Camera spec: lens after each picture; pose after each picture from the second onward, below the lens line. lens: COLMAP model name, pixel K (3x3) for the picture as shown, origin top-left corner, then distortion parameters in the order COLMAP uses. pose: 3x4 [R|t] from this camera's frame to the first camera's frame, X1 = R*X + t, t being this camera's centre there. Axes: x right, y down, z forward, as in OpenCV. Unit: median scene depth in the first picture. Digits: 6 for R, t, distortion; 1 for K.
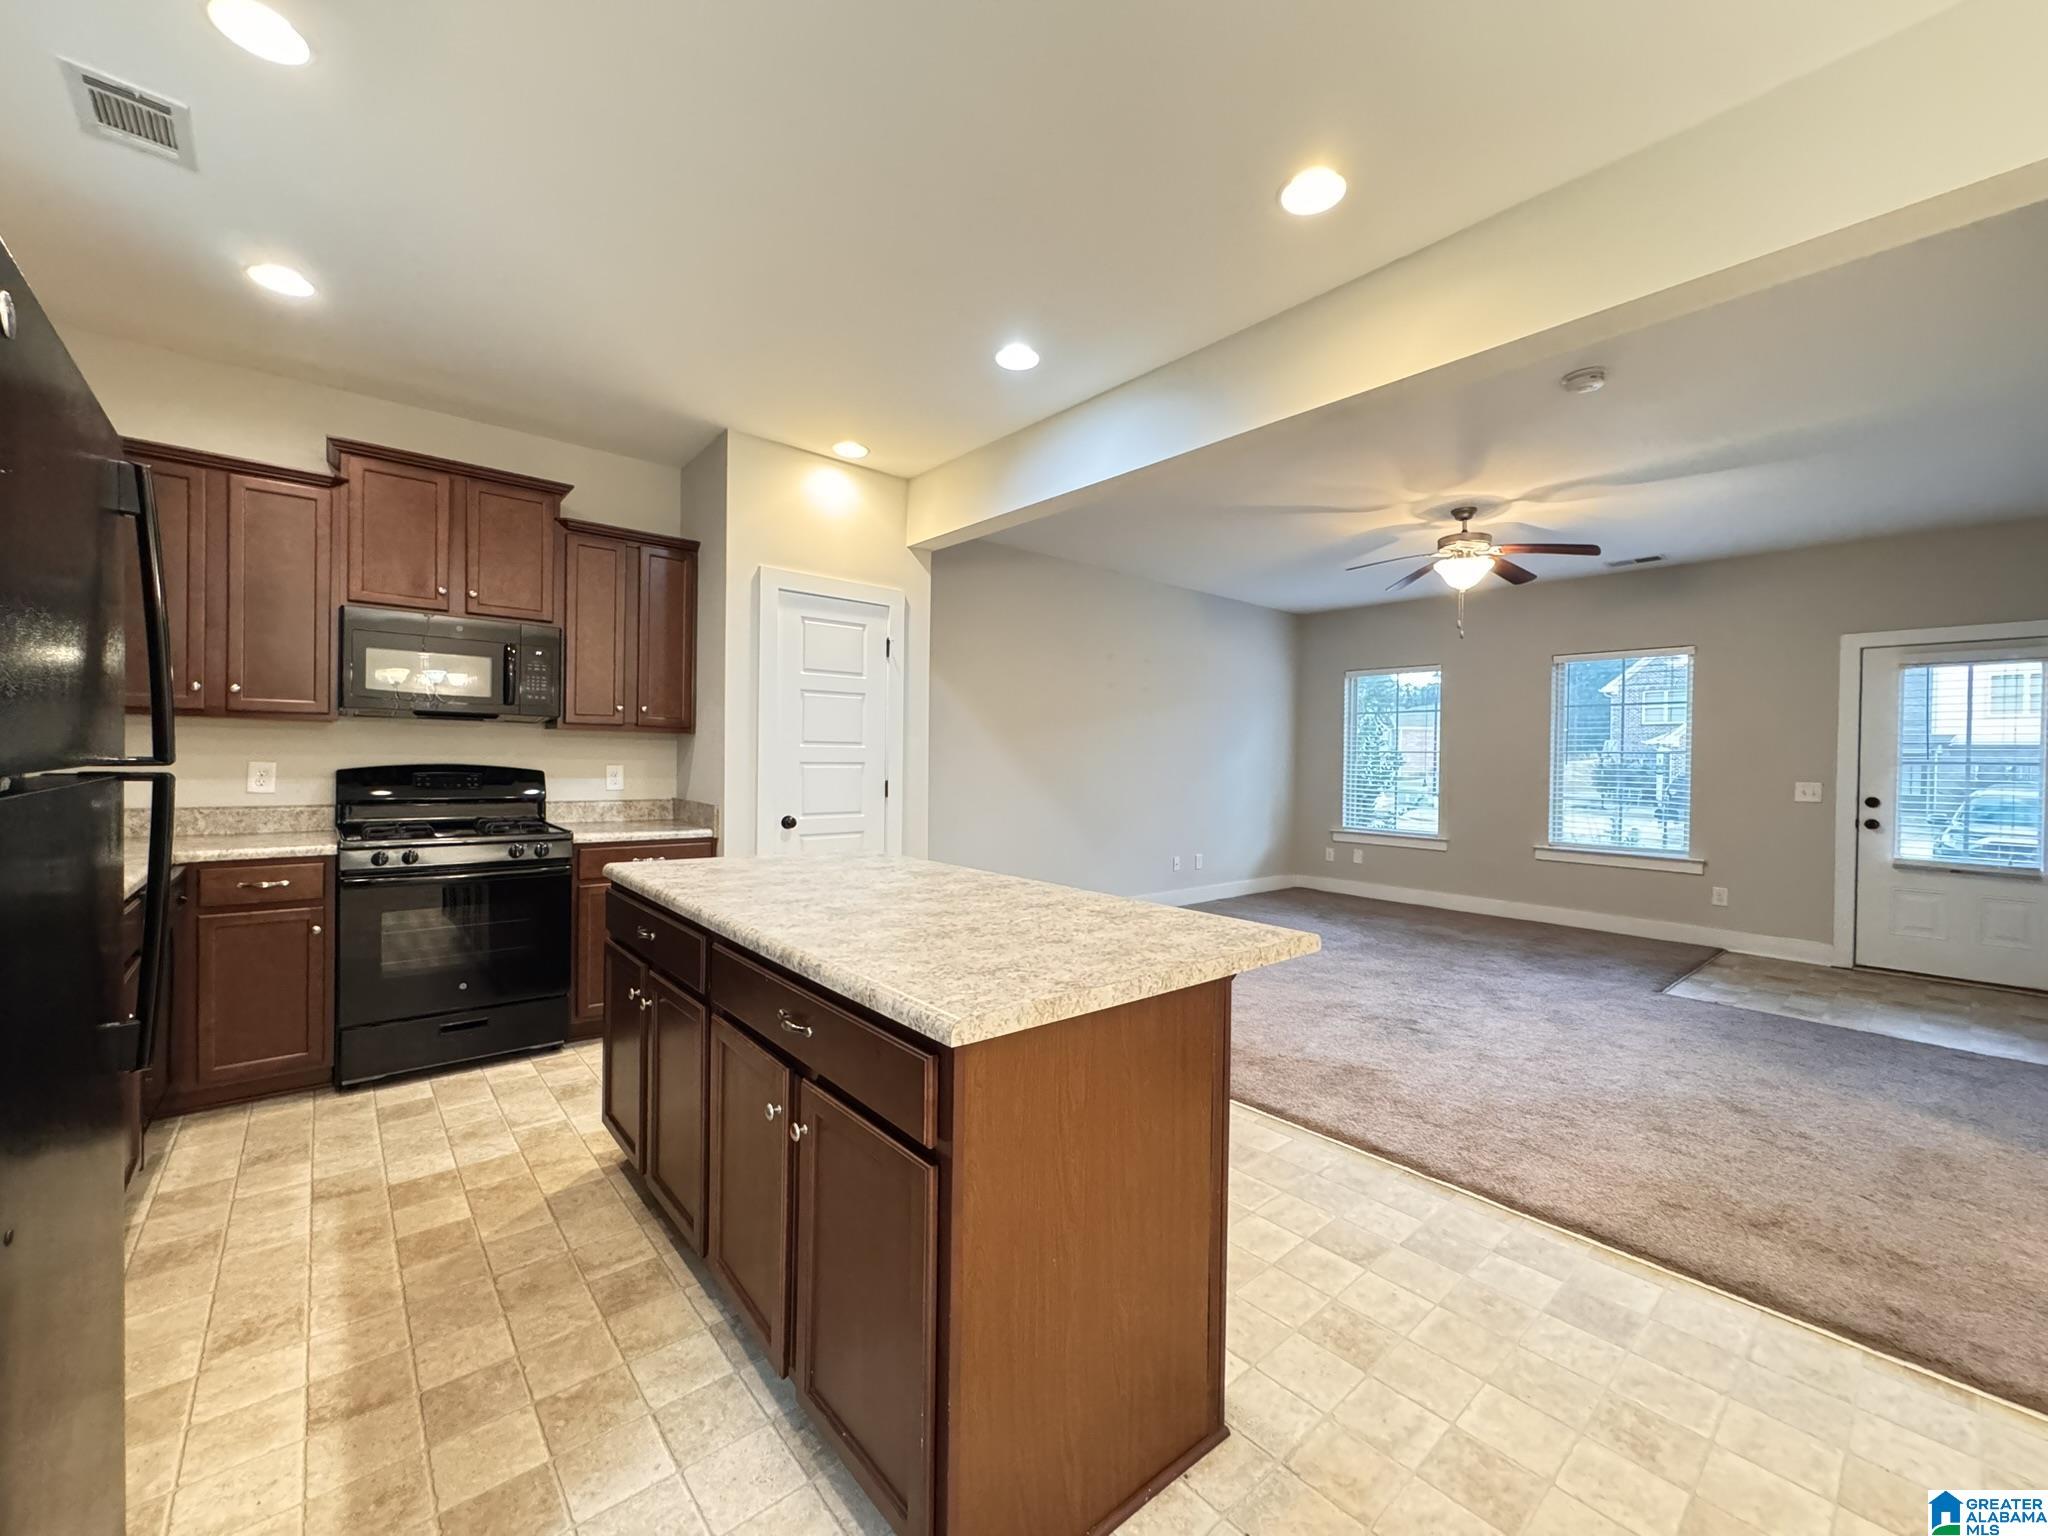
lens RADIAL K [[816.0, 0, 1023.4], [0, 816.0, 766.8], [0, 0, 1]] dist [-0.003494, 0.000373]
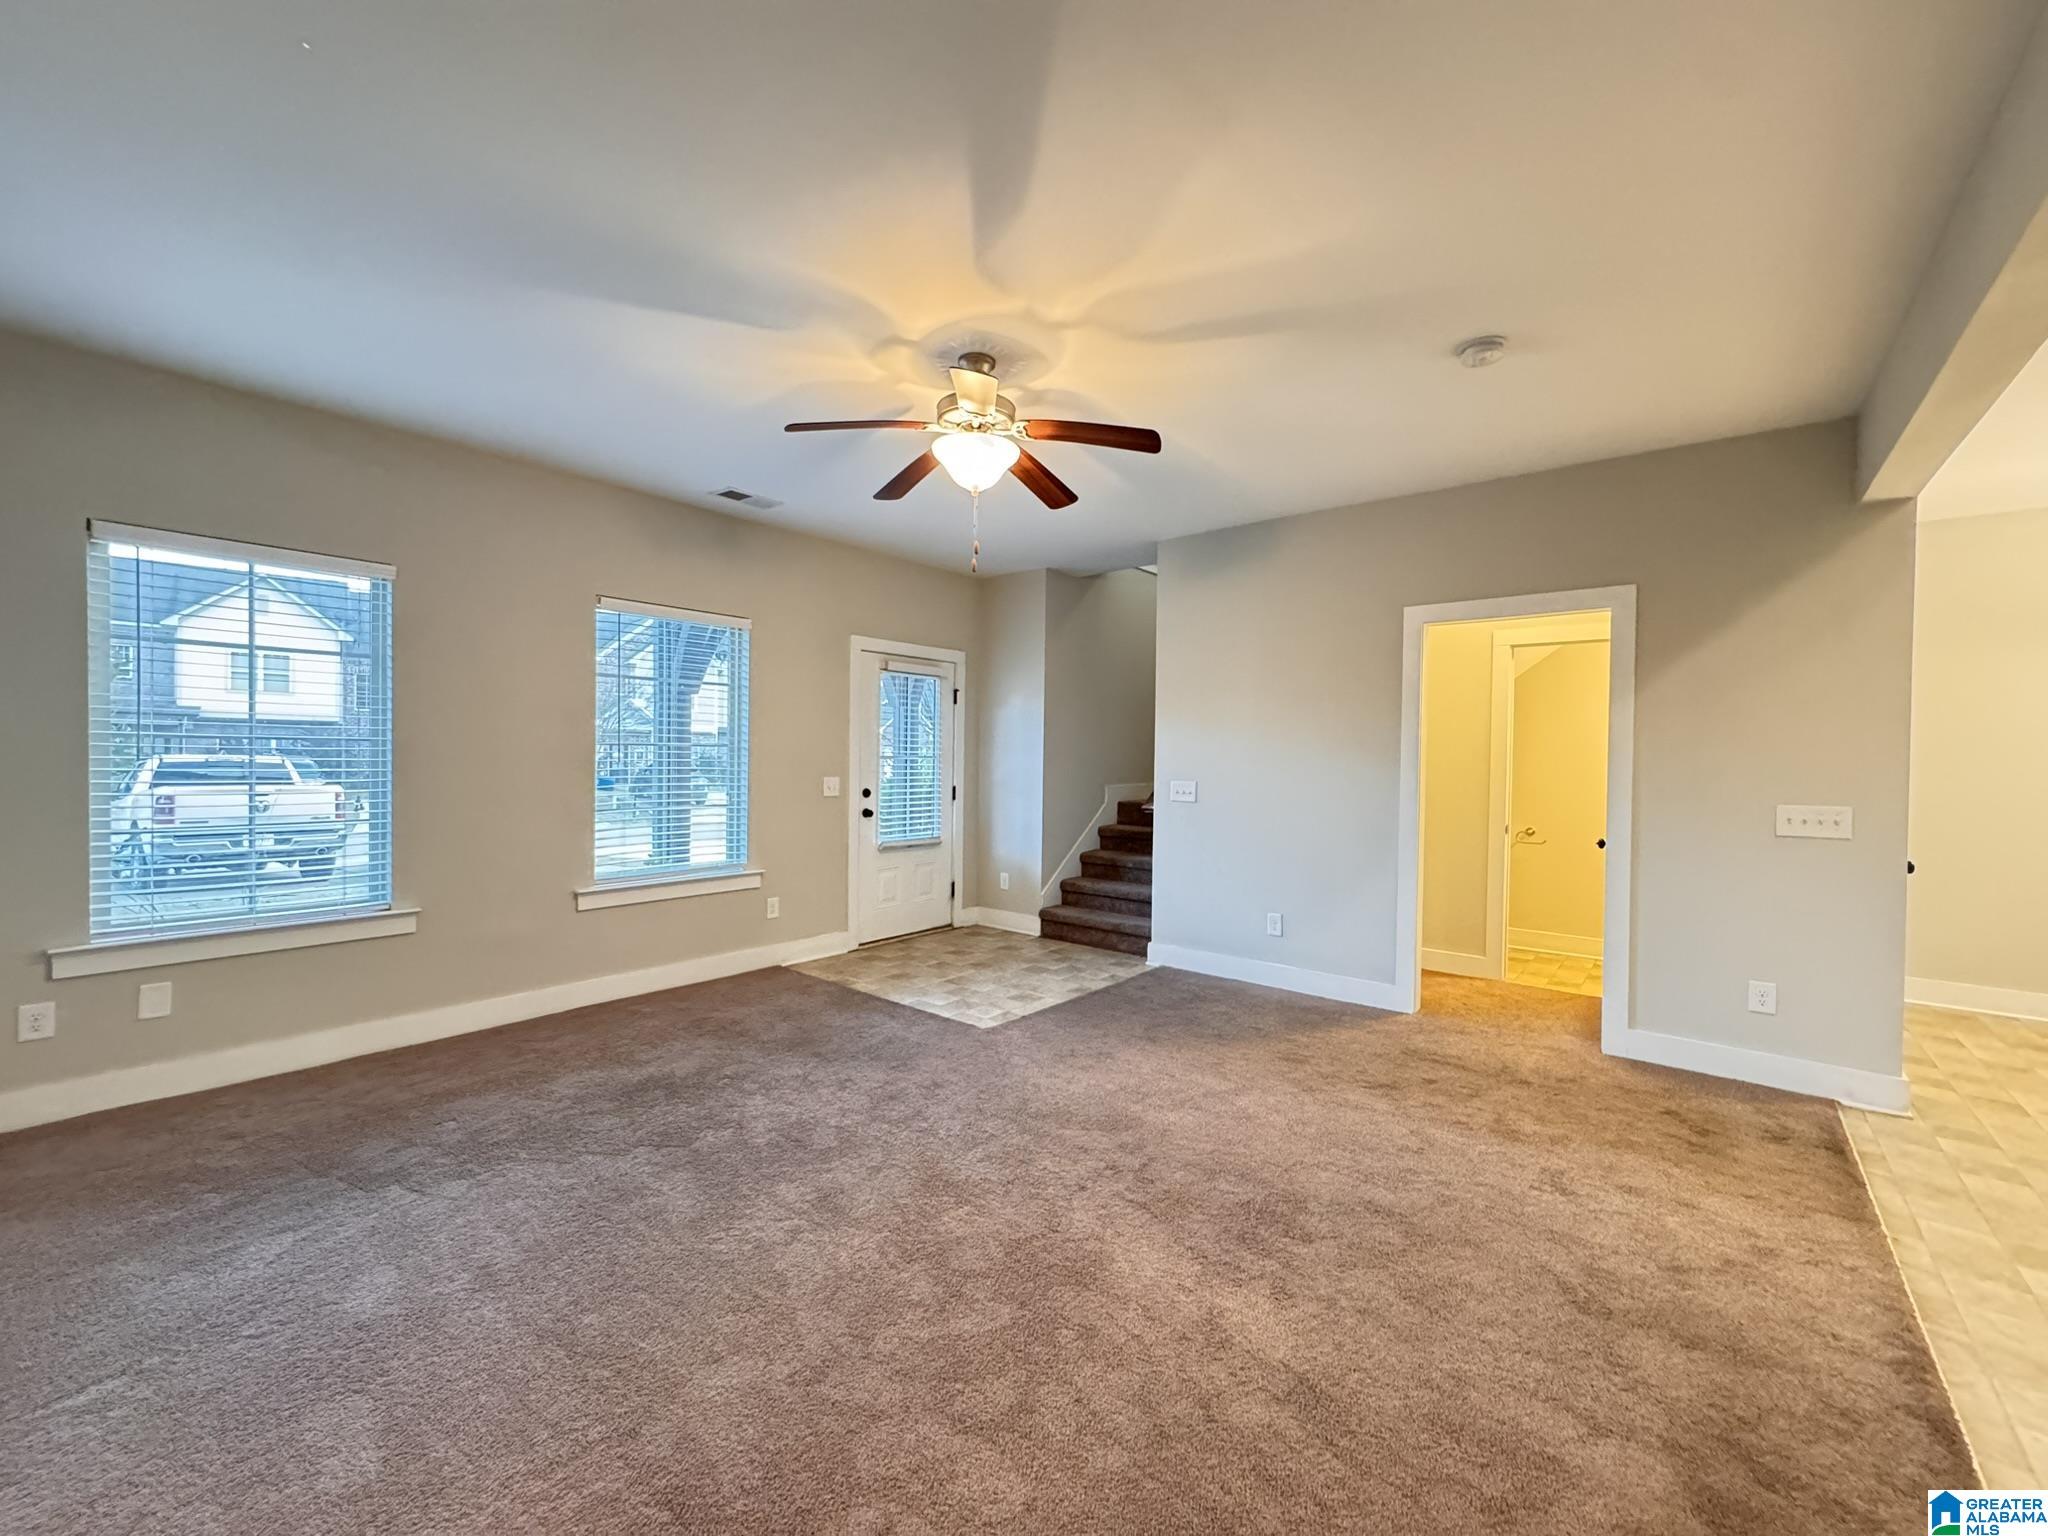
lens RADIAL K [[816.0, 0, 1018.6], [0, 816.0, 766.5], [0, 0, 1]] dist [-0.003494, 0.000373]
pose [[-0.161649, -0.031175, 0.986356, -0.102836], [-0.005445, 0.999514, 0.030699, -0.039721], [-0.986833, -0.000408, -0.161740, 1.421196]]
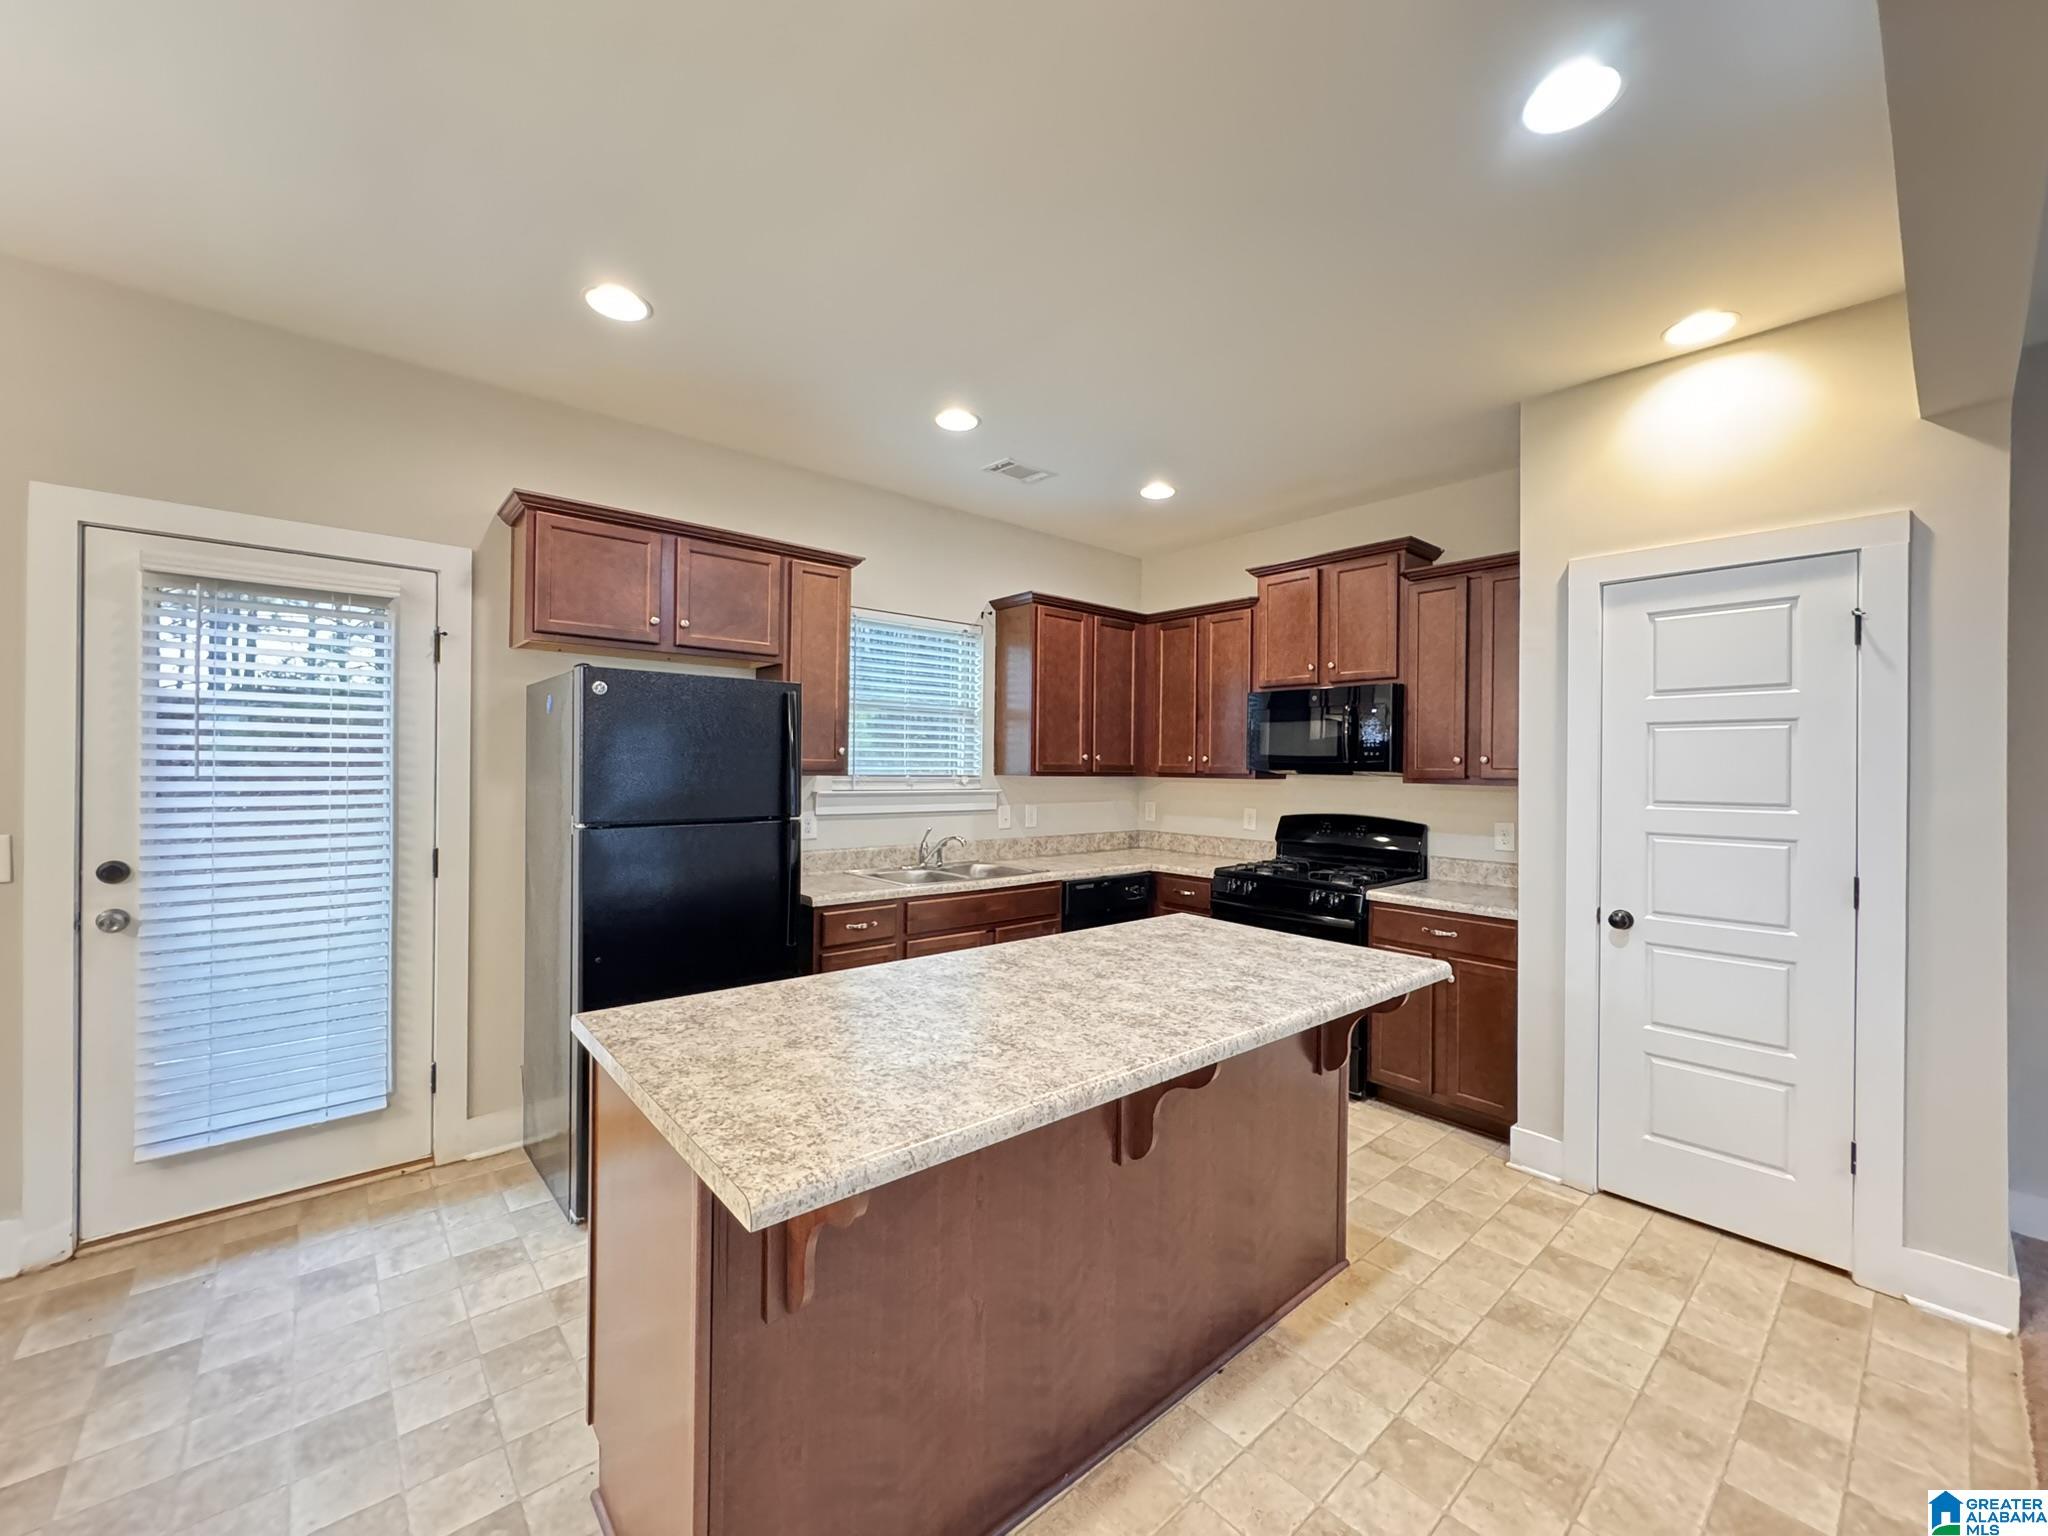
lens RADIAL K [[816.0, 0, 1024.1], [0, 816.0, 765.3], [0, 0, 1]] dist [-0.003494, 0.000373]
pose [[0.008320, -0.018130, -0.999801, 0.436556], [-0.023209, 0.999563, -0.018319, -0.041482], [0.999696, 0.023357, 0.007896, 0.552513]]
